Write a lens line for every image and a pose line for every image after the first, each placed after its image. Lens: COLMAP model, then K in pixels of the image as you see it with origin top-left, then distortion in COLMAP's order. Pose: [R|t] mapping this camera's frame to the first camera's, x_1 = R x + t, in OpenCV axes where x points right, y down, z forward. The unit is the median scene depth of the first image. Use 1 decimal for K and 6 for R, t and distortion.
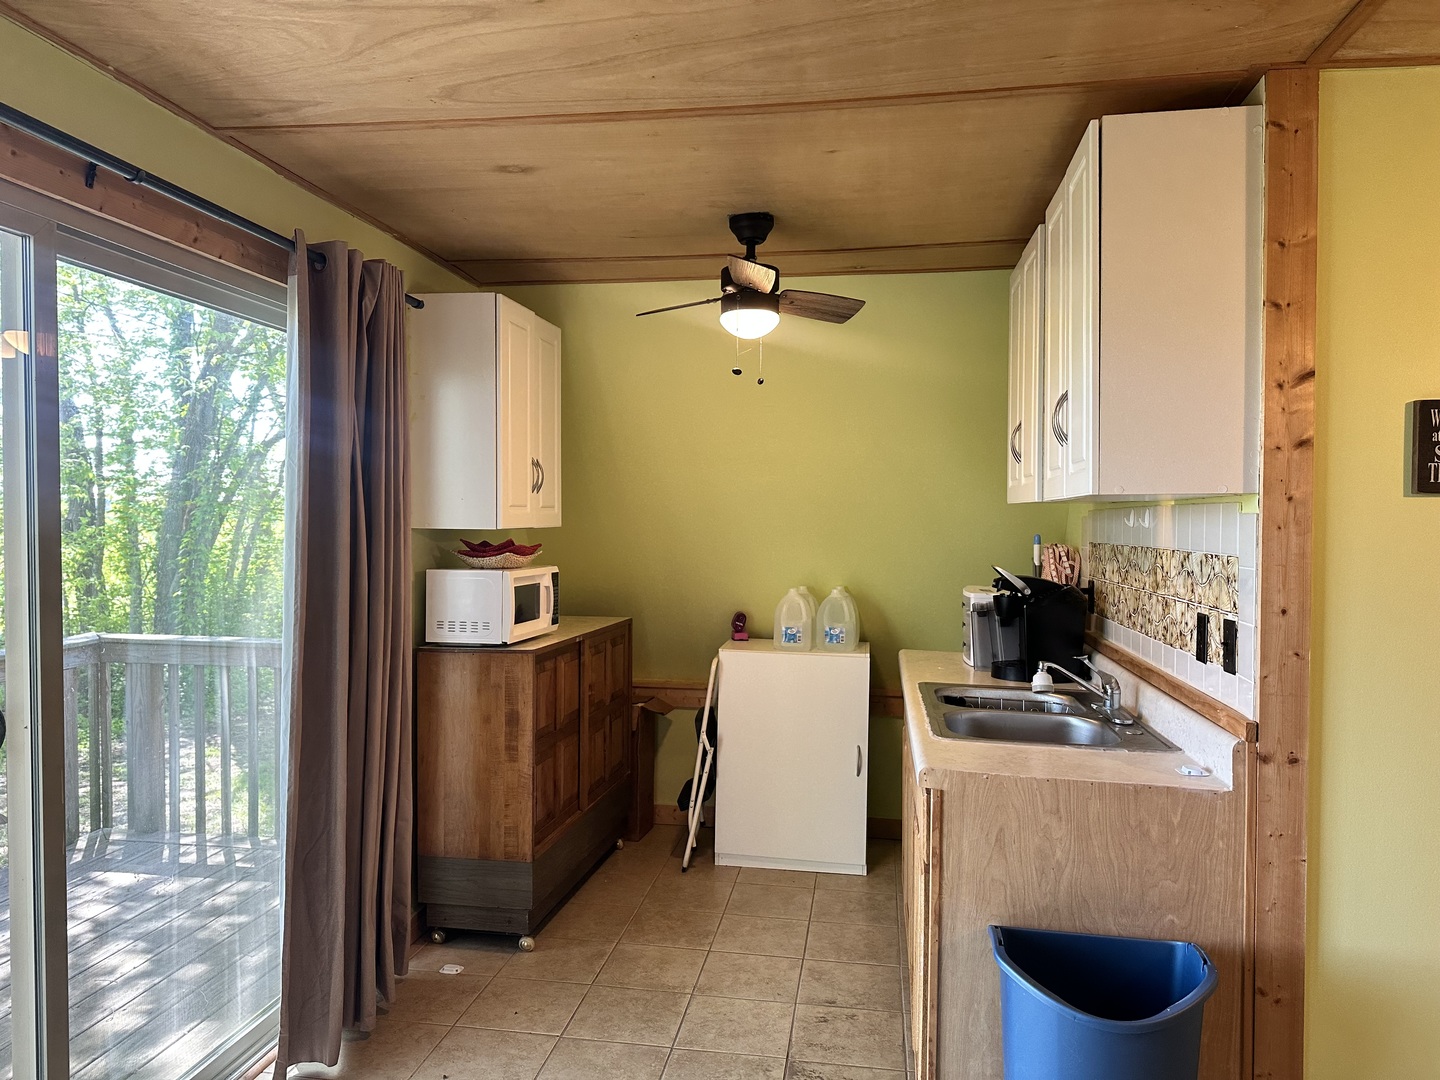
lens RADIAL K [[1004.2, 0, 719.8], [0, 1004.2, 542.5], [0, 0, 1]] dist [-0.000112, -0.002482]
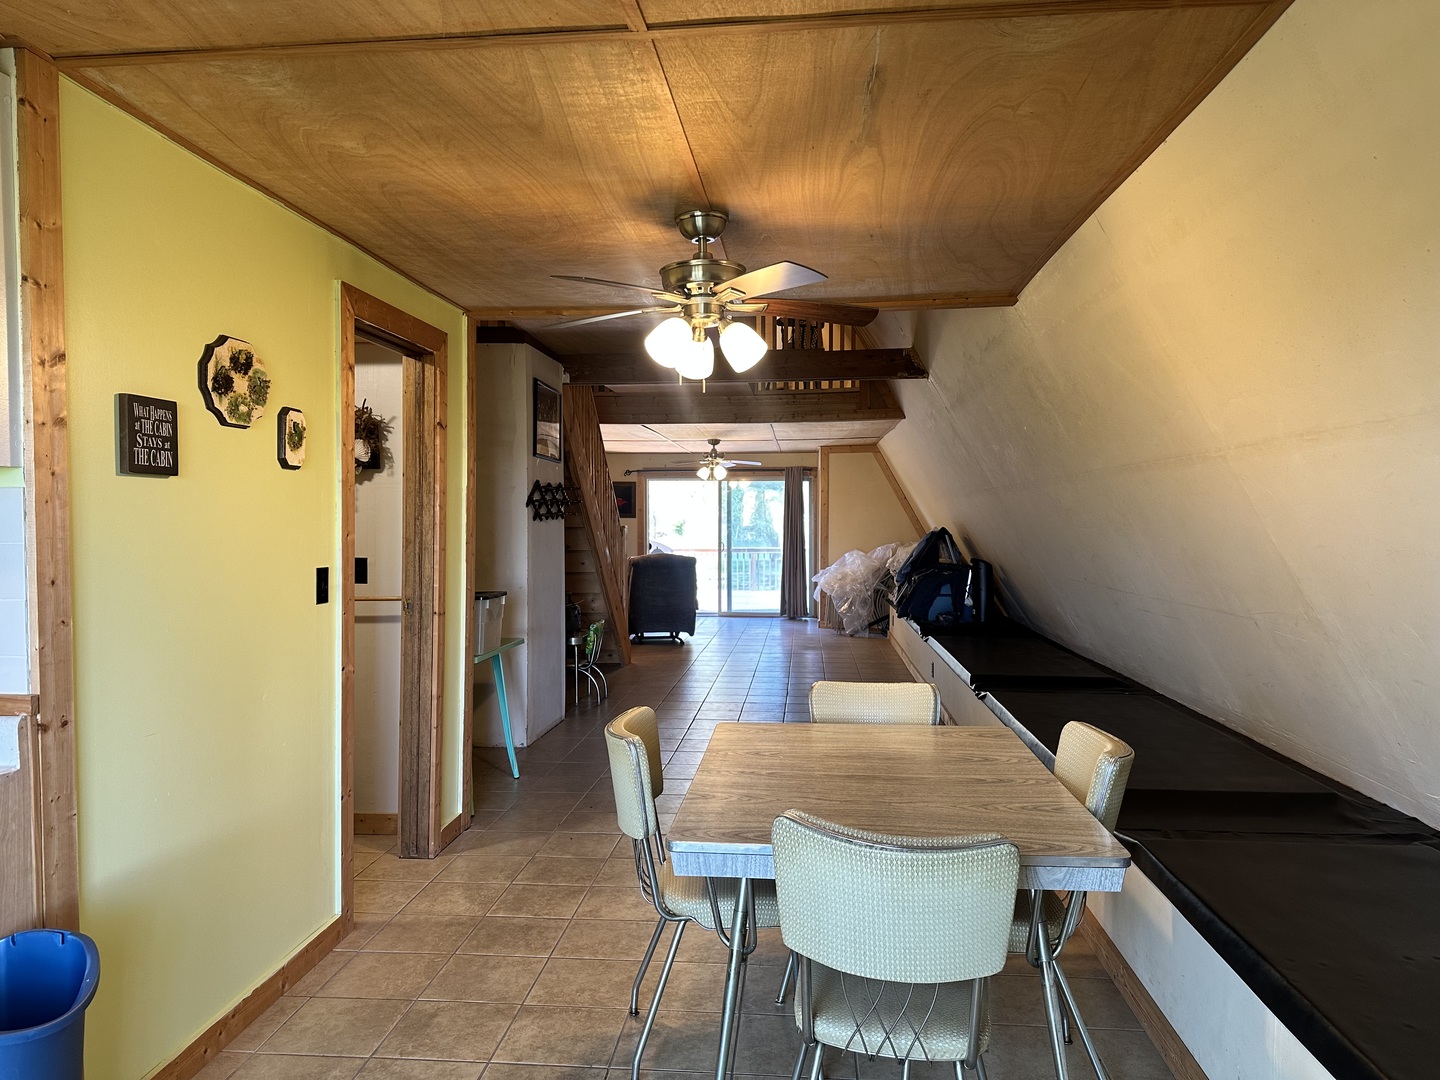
lens RADIAL K [[1004.2, 0, 719.4], [0, 1004.2, 532.7], [0, 0, 1]] dist [-0.000112, -0.002482]
pose [[-0.068044, -0.023216, 0.997412, -0.518259], [0.021493, 0.999463, 0.024730, 0.006661], [-0.997451, 0.023120, -0.067508, 0.383038]]
